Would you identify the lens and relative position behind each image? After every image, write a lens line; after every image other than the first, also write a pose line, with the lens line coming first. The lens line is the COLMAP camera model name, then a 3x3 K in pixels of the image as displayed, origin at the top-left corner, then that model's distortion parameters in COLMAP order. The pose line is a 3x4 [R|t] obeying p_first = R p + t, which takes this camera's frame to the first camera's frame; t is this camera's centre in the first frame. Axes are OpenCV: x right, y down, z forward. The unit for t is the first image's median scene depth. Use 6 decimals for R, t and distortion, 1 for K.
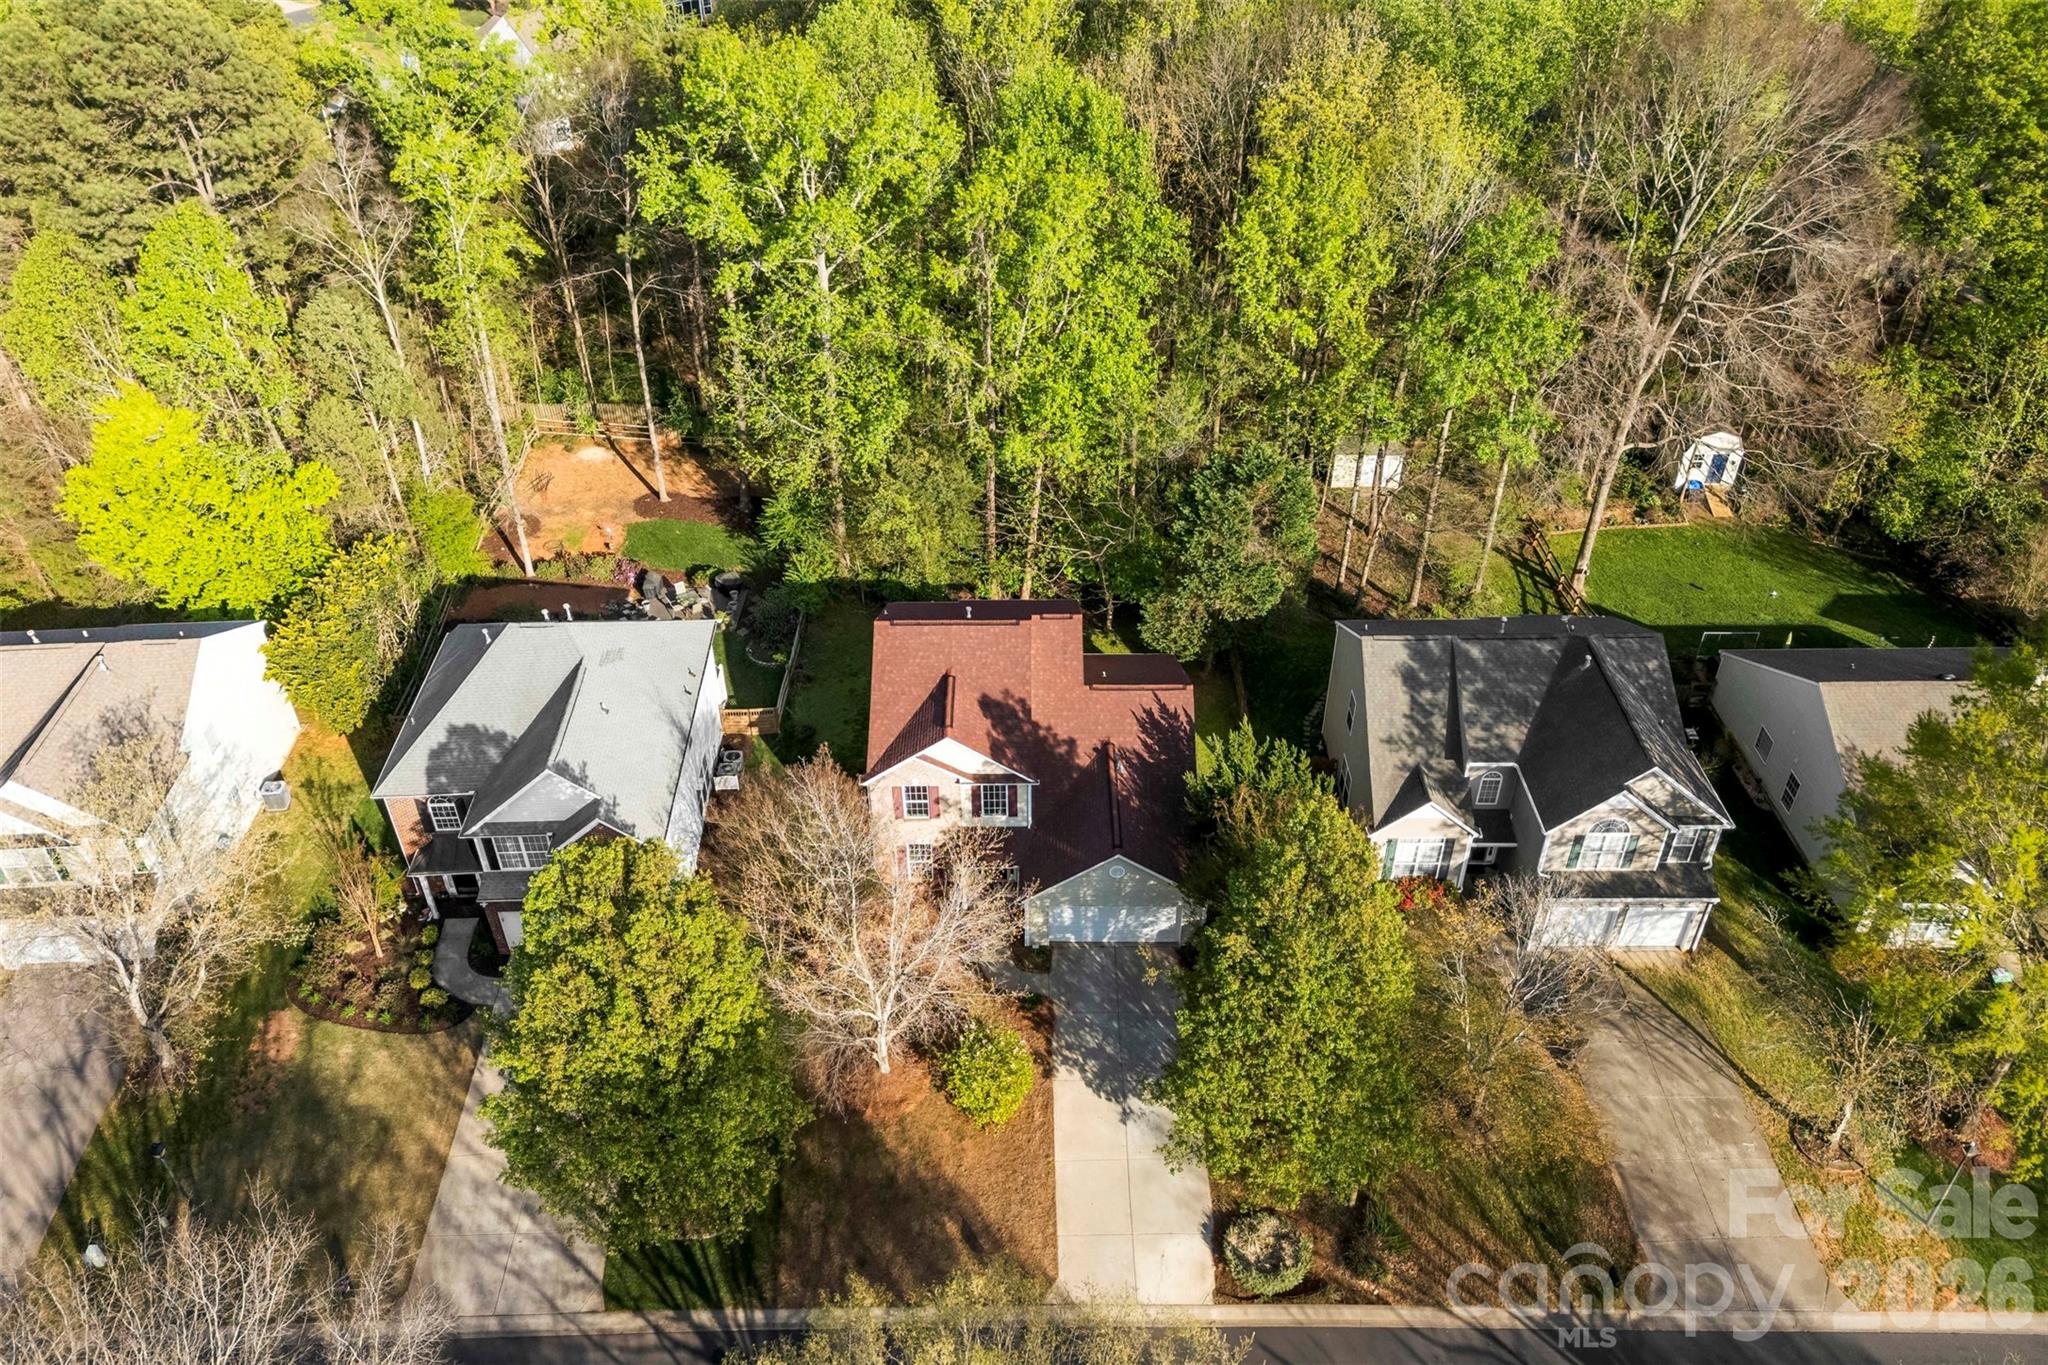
lens RADIAL K [[1494.8, 0, 1015.2], [0, 1494.8, 684.0], [0, 0, 1]] dist [0.067193, -0.000589]
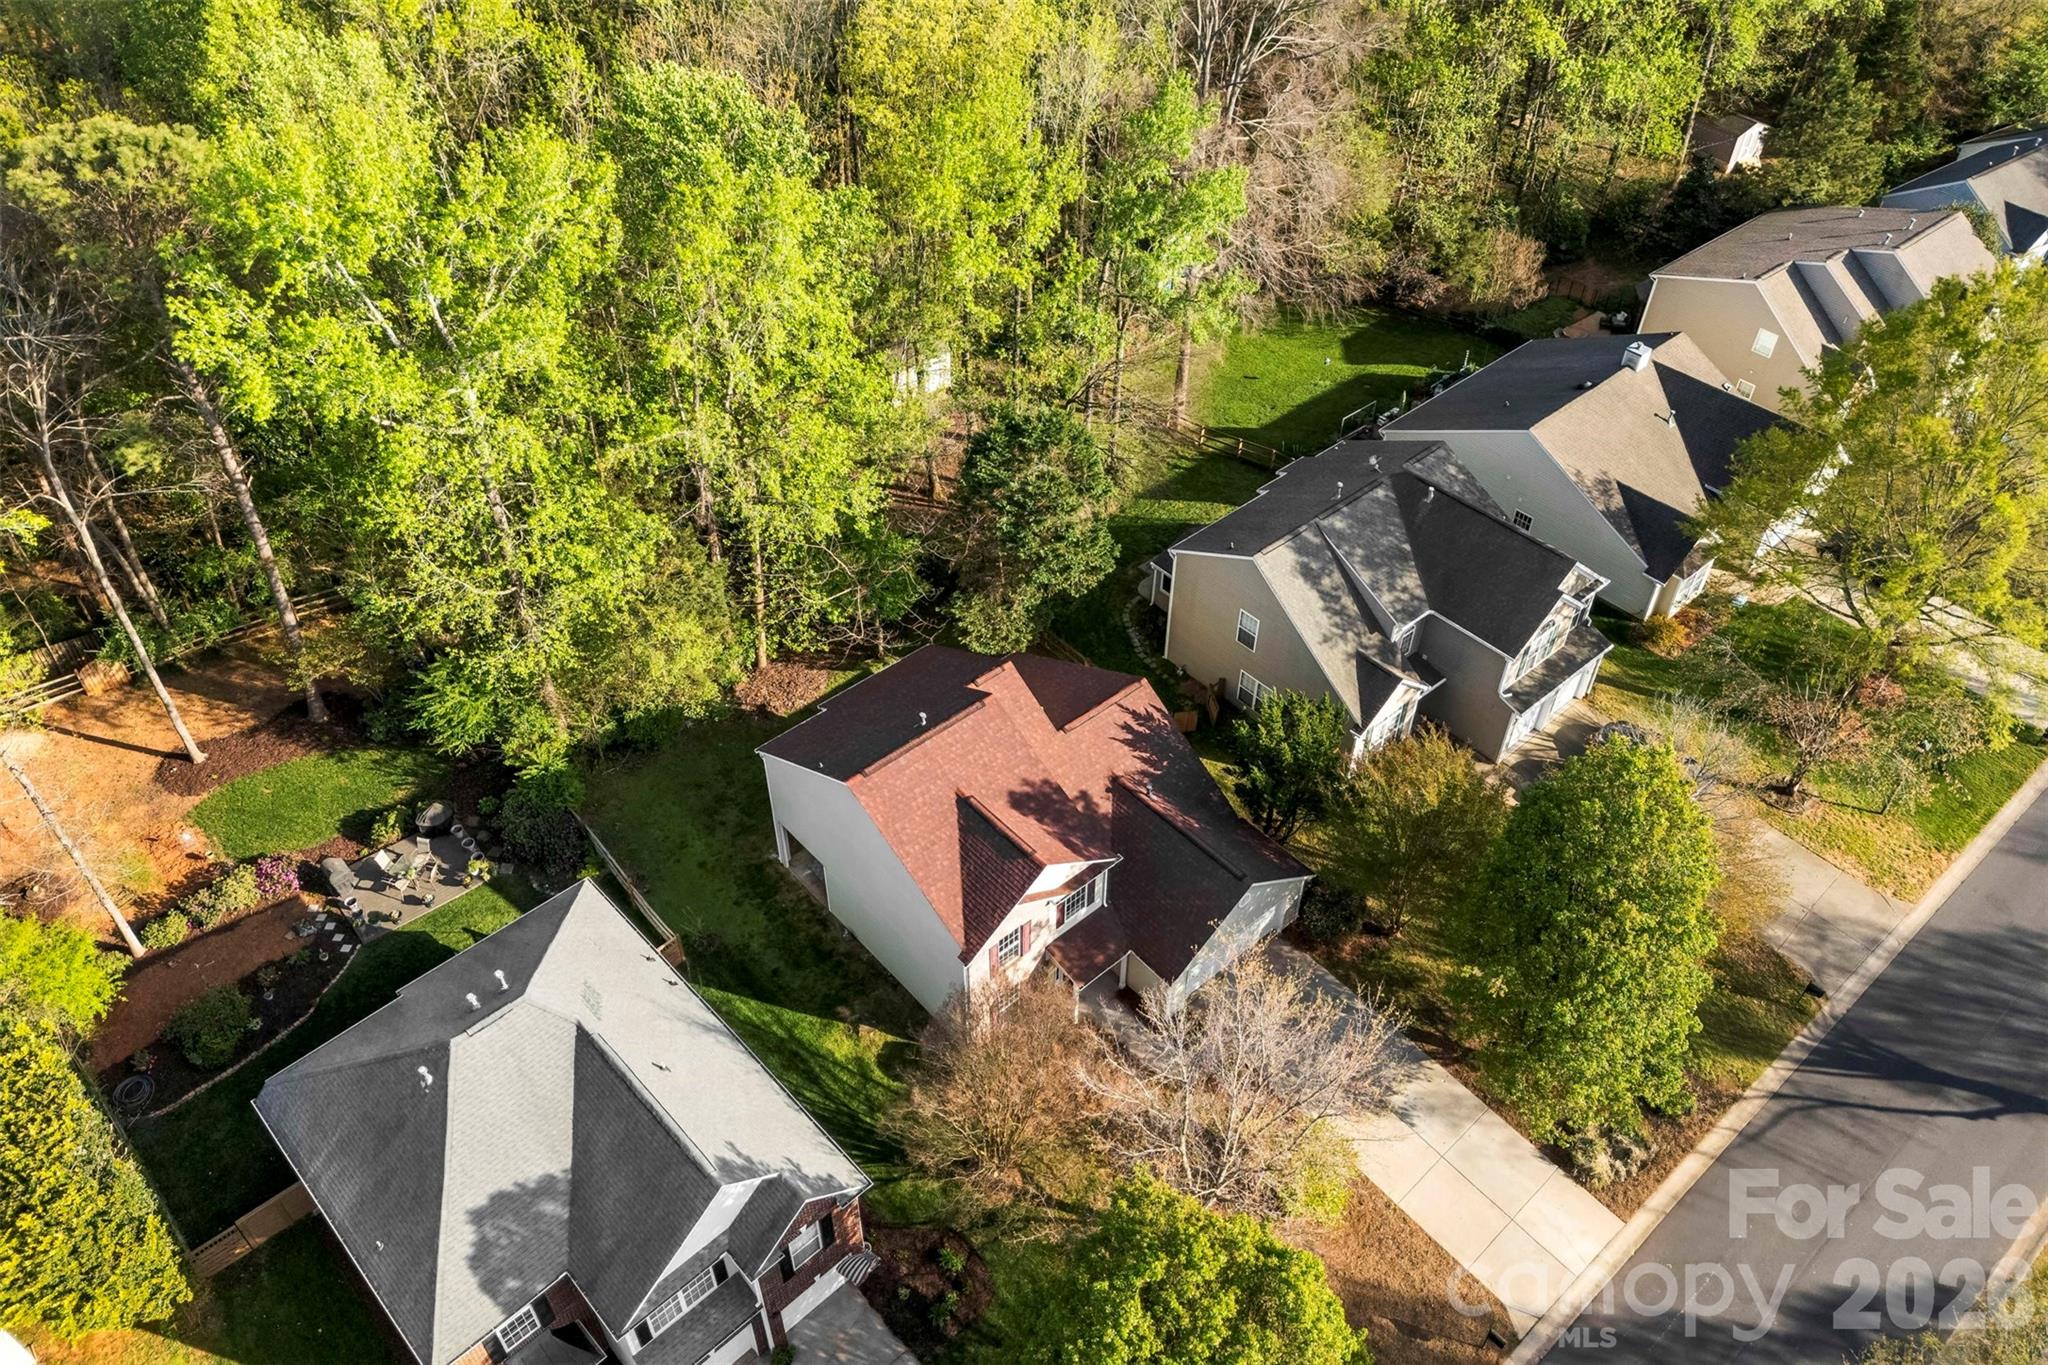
lens RADIAL K [[1494.8, 0, 1015.2], [0, 1494.8, 684.0], [0, 0, 1]] dist [0.067193, -0.000589]
pose [[0.757635, -0.448166, 0.474484, -0.397082], [0.391158, 0.893743, 0.219587, -0.239063], [-0.522479, 0.019232, 0.852435, 0.262729]]
